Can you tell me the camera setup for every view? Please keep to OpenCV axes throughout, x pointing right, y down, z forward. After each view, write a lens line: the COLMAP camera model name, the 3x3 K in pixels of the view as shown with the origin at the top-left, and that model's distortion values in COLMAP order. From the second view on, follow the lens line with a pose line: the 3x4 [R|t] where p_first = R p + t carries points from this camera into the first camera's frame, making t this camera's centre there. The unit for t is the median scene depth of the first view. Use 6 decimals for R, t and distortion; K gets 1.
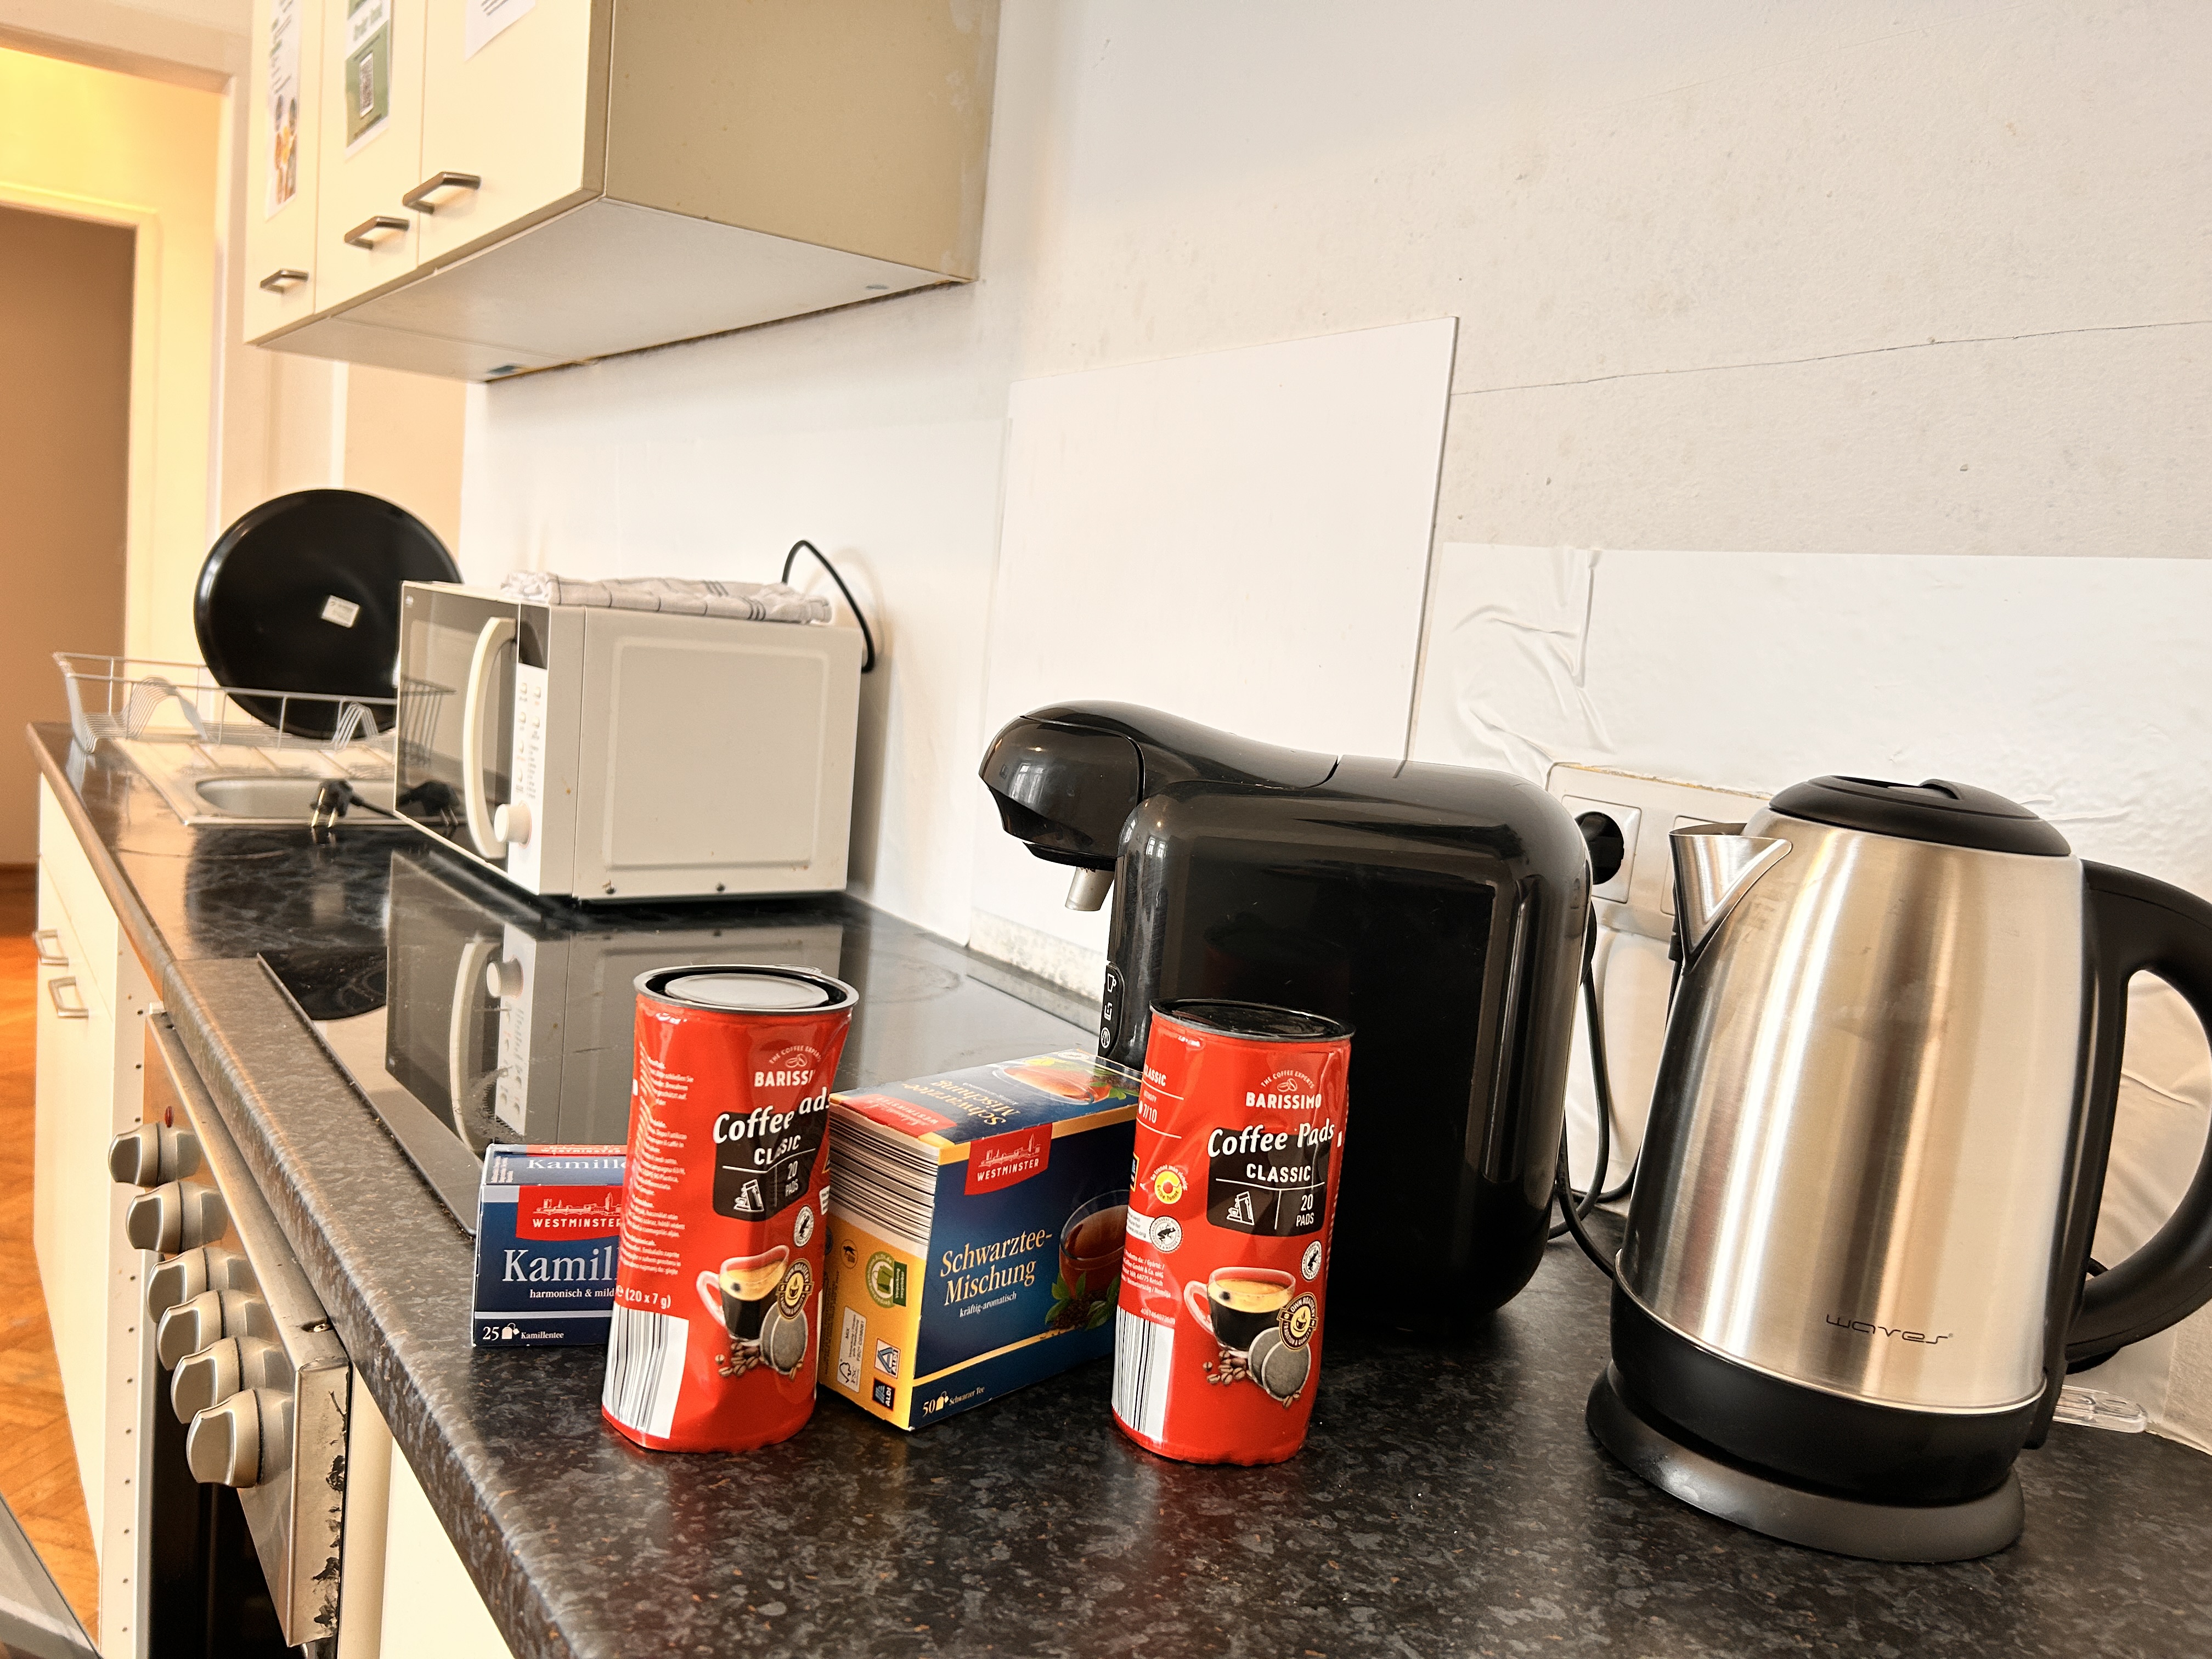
lens RADIAL K [[1709.4, 0, 1107.6], [0, 1709.4, 835.6], [0, 0, 1]] dist [0.037590, -0.037773]
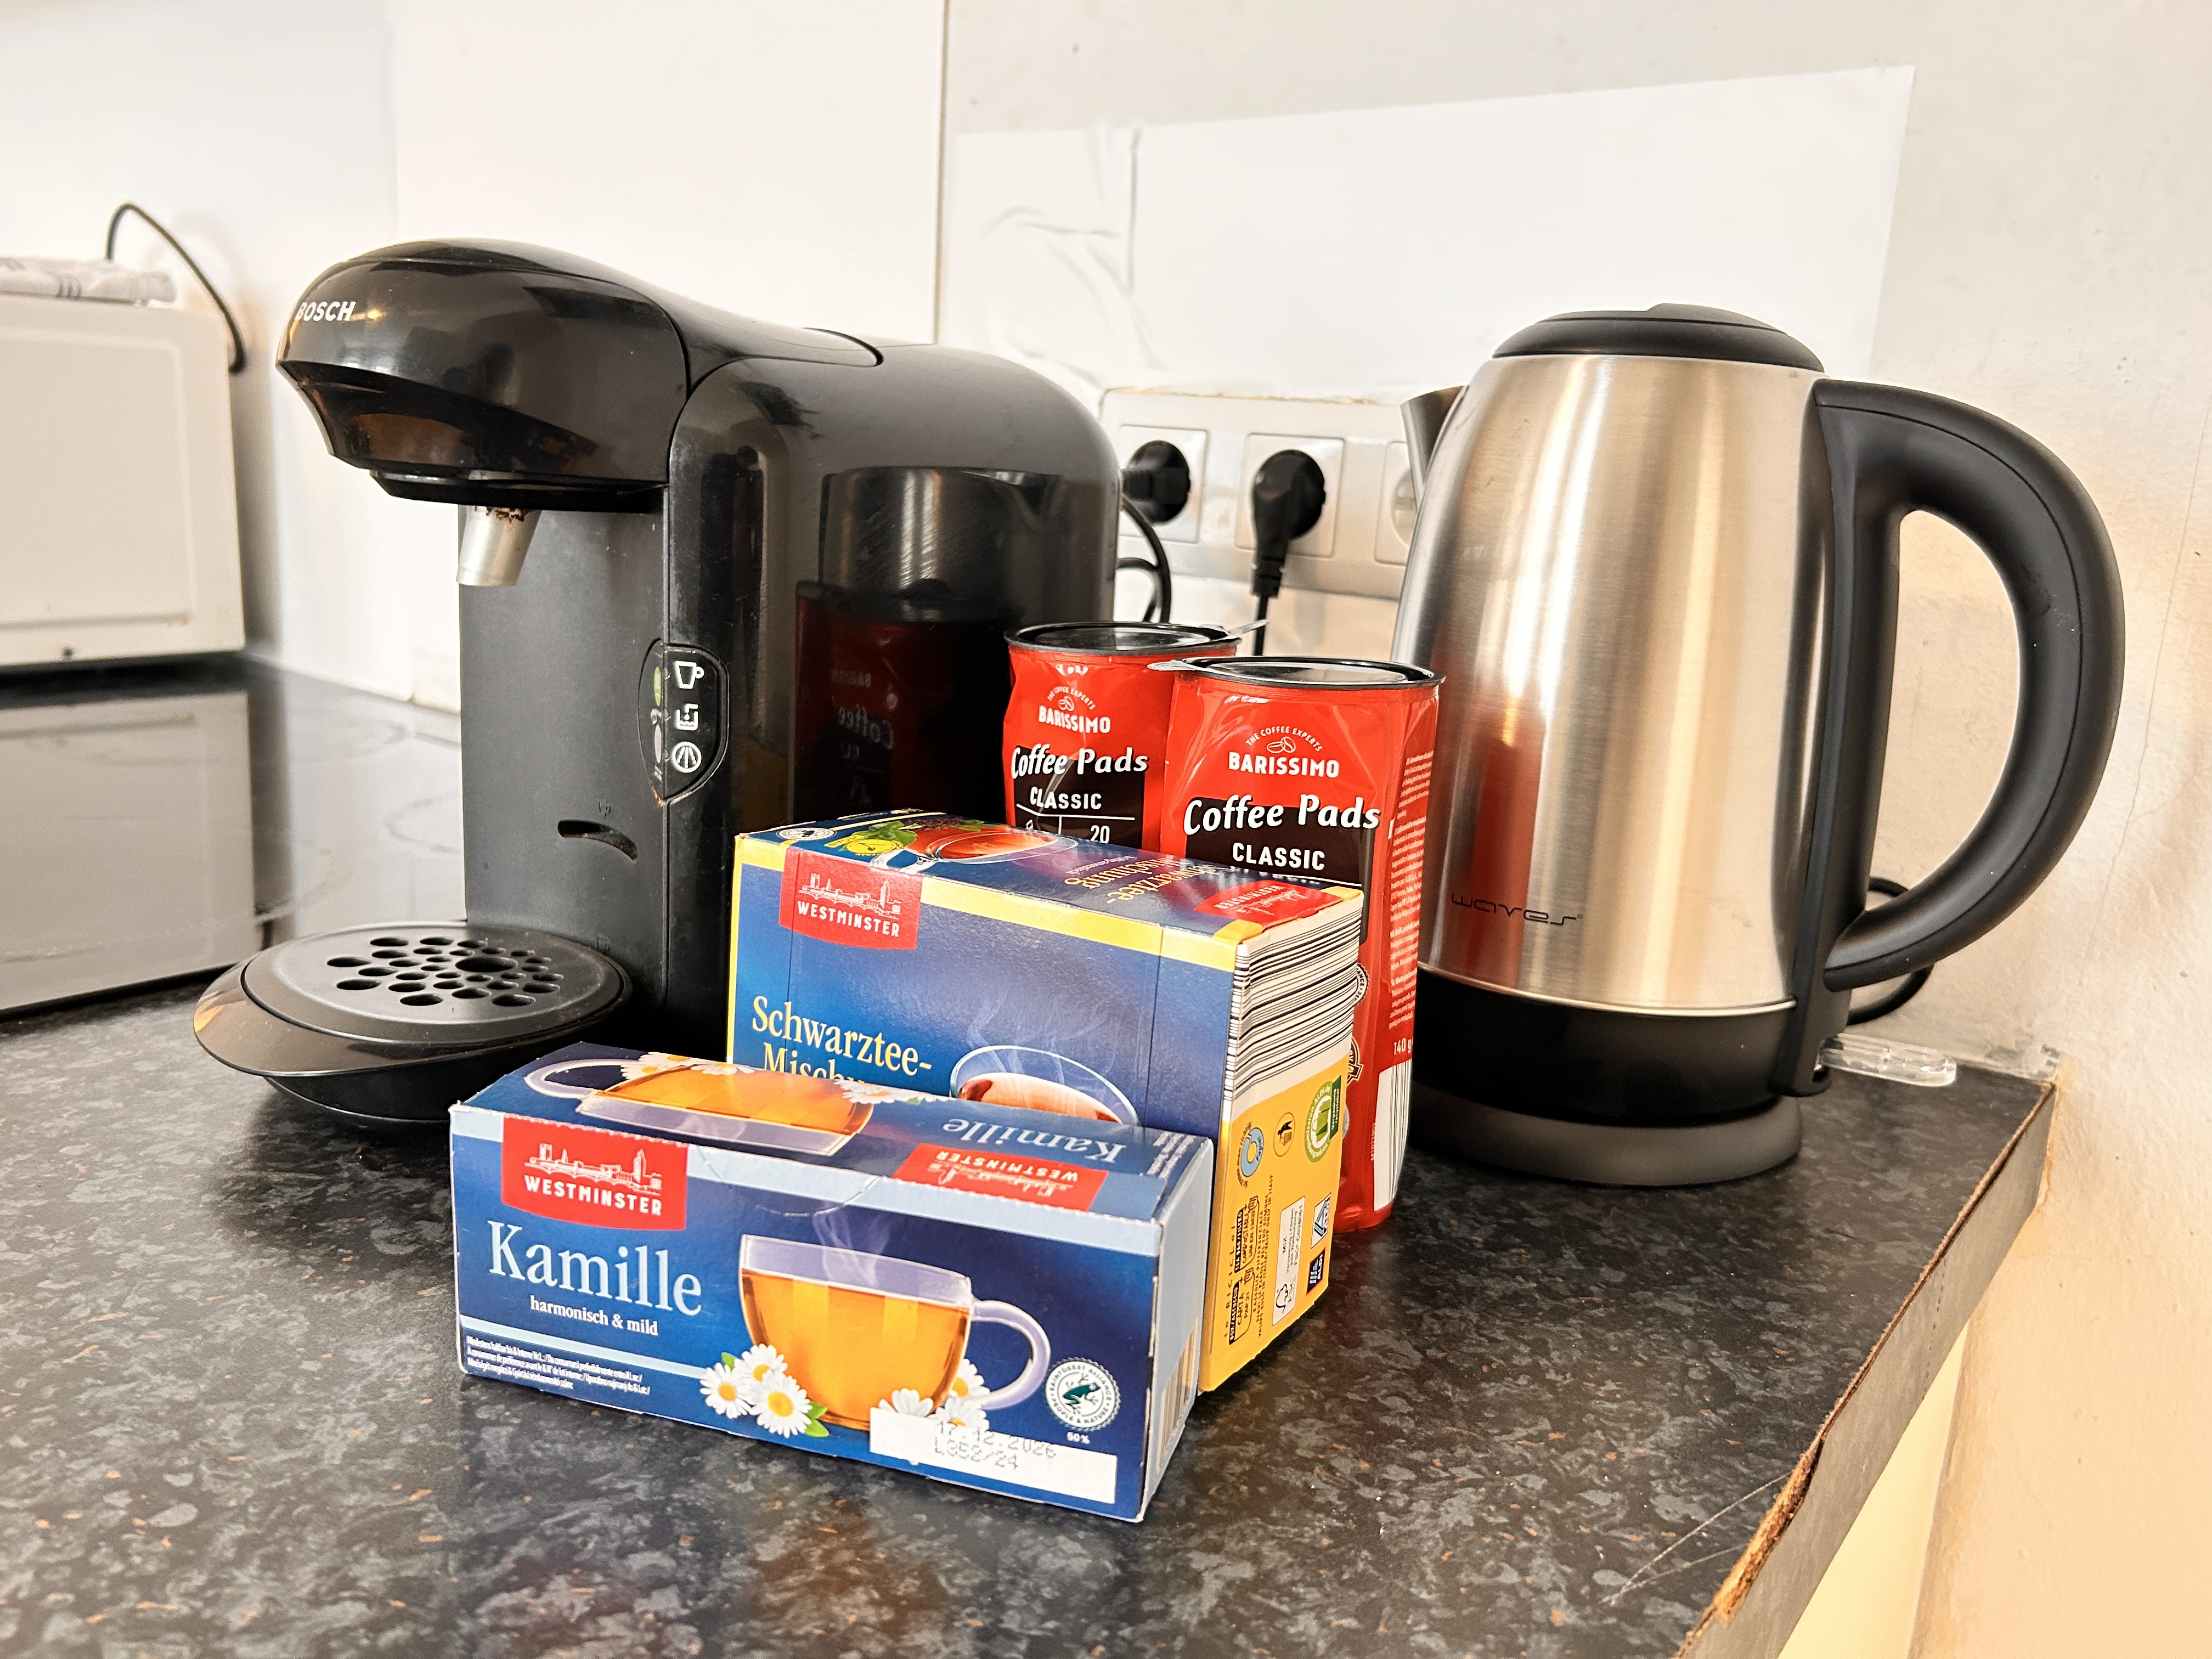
lens RADIAL K [[1670.6, 0, 1106.0], [0, 1670.6, 829.5], [0, 0, 1]] dist [0.051890, -0.061285]
pose [[0.950951, -0.099803, 0.292800, -0.017500], [0.066186, 0.990250, 0.122574, 0.125451], [-0.302178, -0.097183, 0.948285, 0.286291]]
